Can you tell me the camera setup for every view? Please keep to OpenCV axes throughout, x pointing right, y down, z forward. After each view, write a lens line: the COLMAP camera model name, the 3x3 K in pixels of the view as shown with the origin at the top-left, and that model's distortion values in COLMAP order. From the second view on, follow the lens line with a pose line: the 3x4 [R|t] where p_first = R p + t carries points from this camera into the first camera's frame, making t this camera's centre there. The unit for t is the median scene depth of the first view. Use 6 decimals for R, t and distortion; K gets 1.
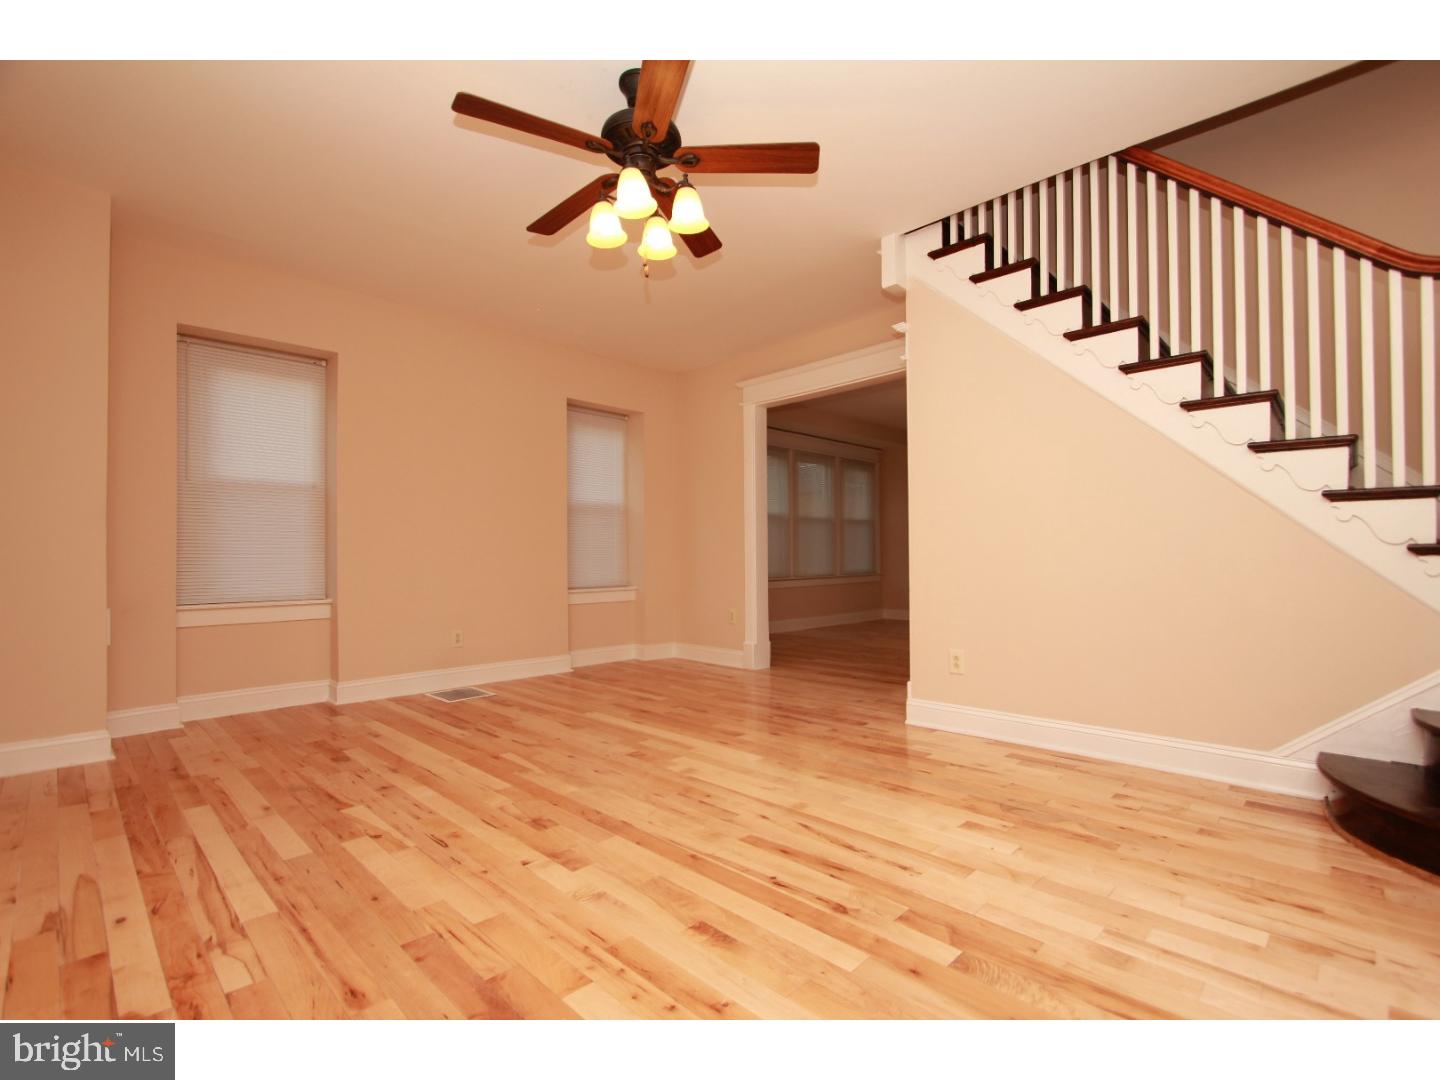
lens RADIAL K [[666.5, 0, 733.6], [0, 666.5, 549.3], [0, 0, 1]] dist [-0.011840, 0.000088]
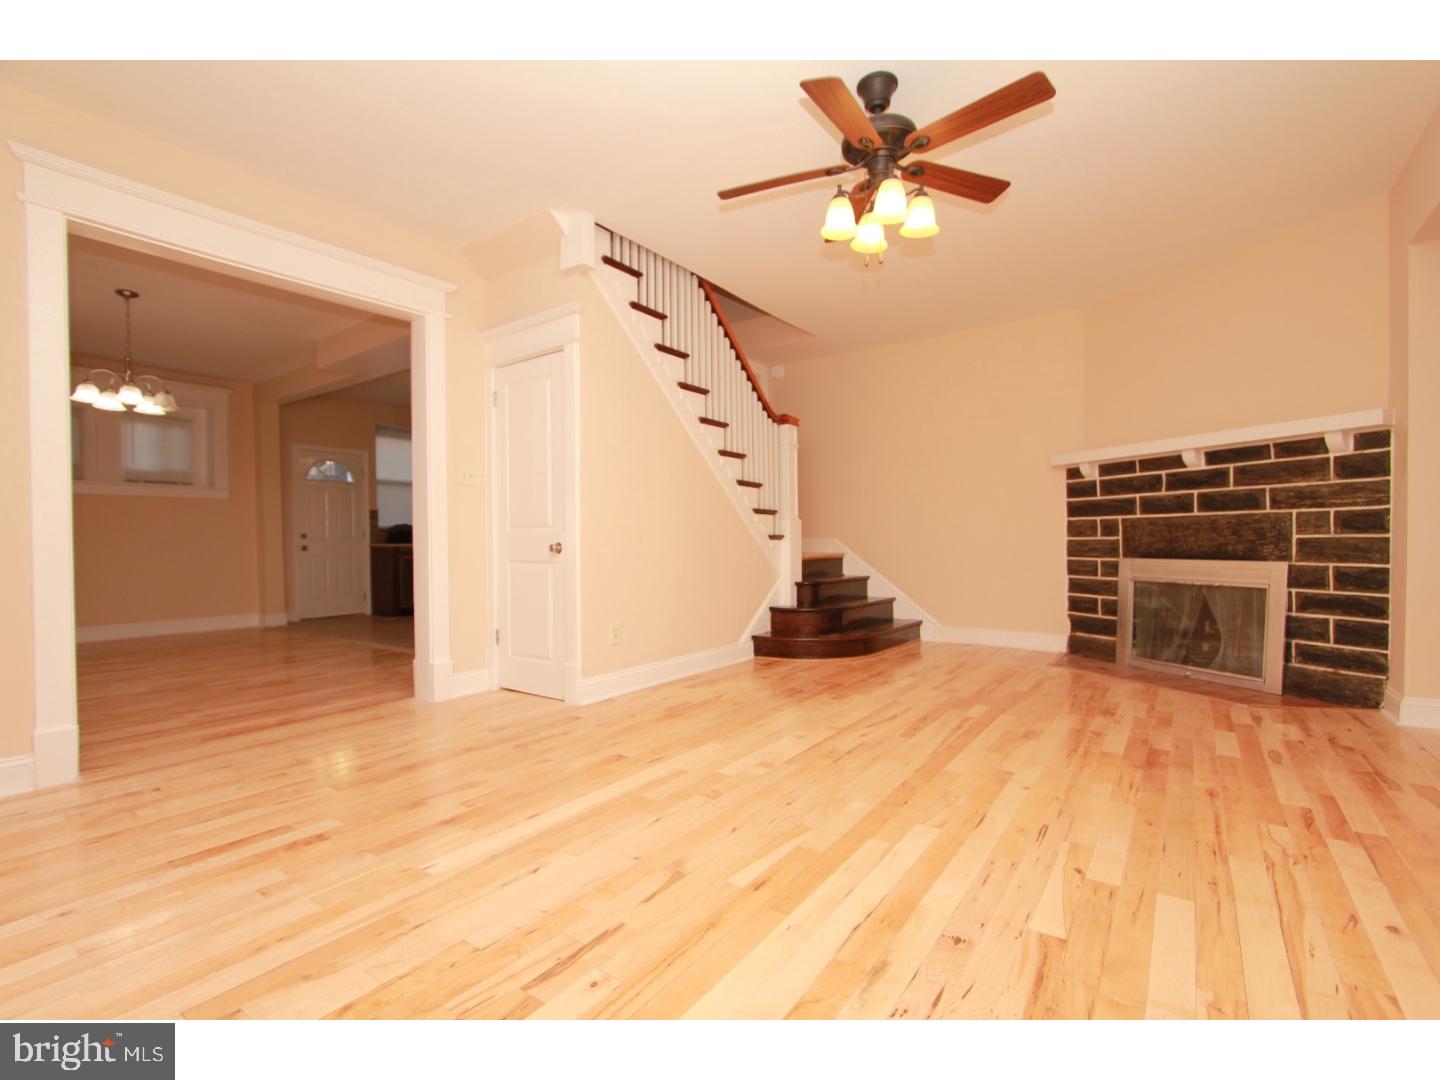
lens RADIAL K [[666.5, 0, 733.6], [0, 666.5, 549.3], [0, 0, 1]] dist [-0.011840, 0.000088]
pose [[-0.166589, -0.004626, 0.986016, -1.171883], [-0.002679, 0.999987, 0.004239, 0.031478], [-0.986023, -0.001935, -0.166599, 1.435057]]
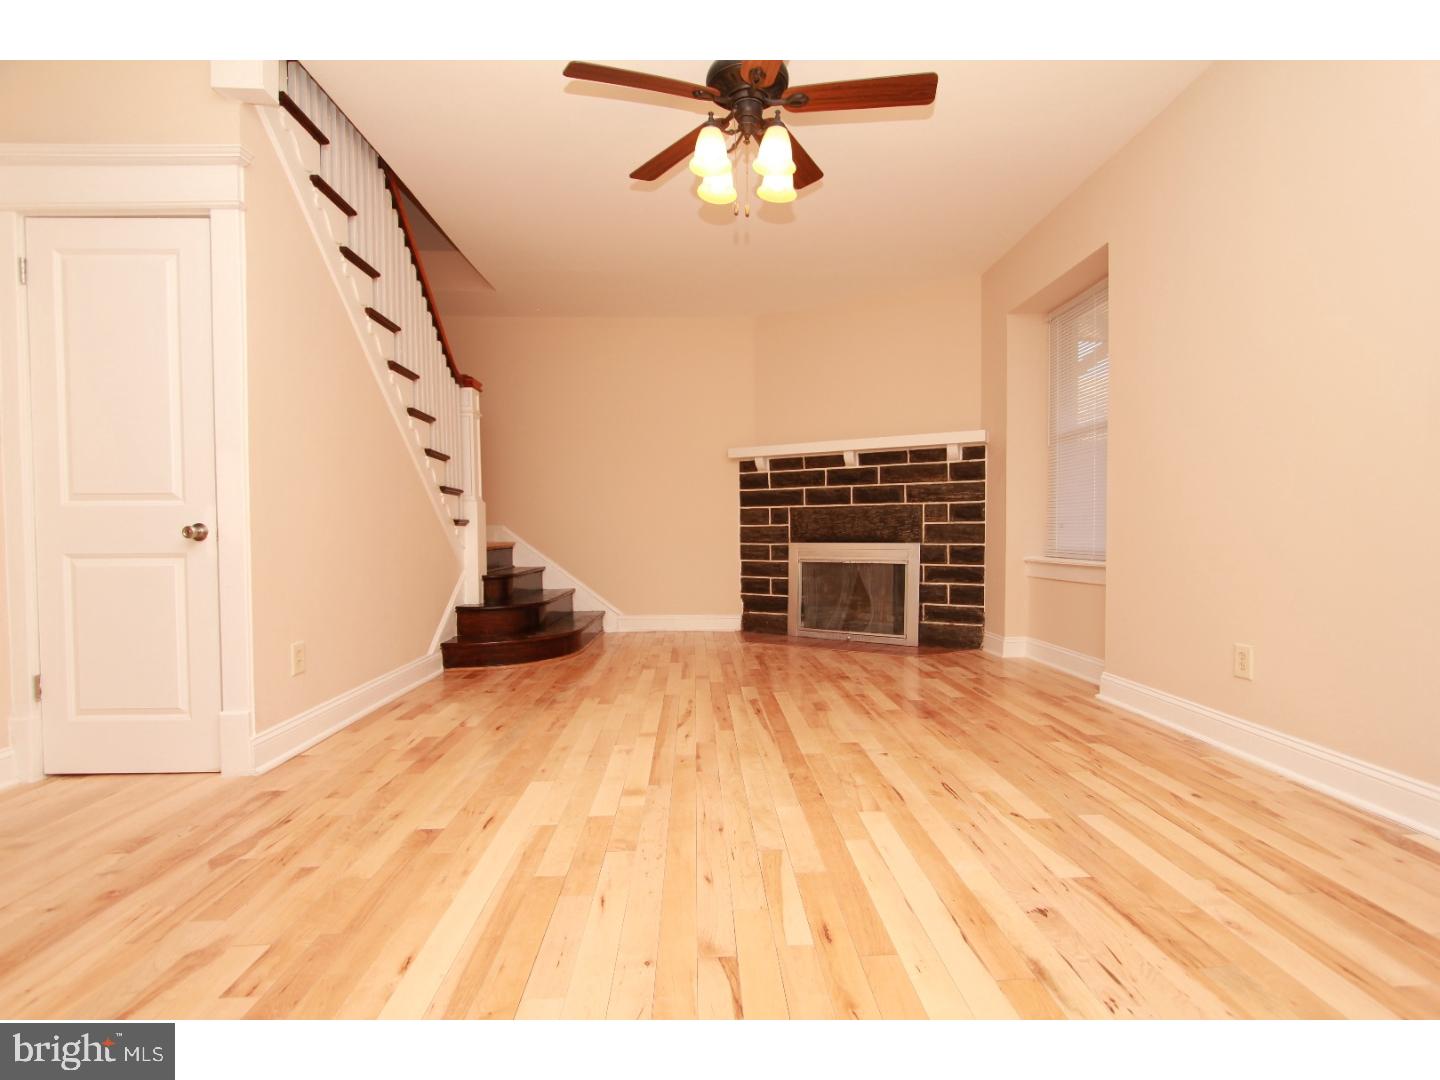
lens RADIAL K [[666.5, 0, 733.6], [0, 666.5, 549.3], [0, 0, 1]] dist [-0.011840, 0.000088]
pose [[-0.737978, -0.006075, 0.674798, -0.795747], [0.005049, 0.999882, 0.014523, 0.051492], [-0.674806, 0.014125, -0.737860, 1.771860]]
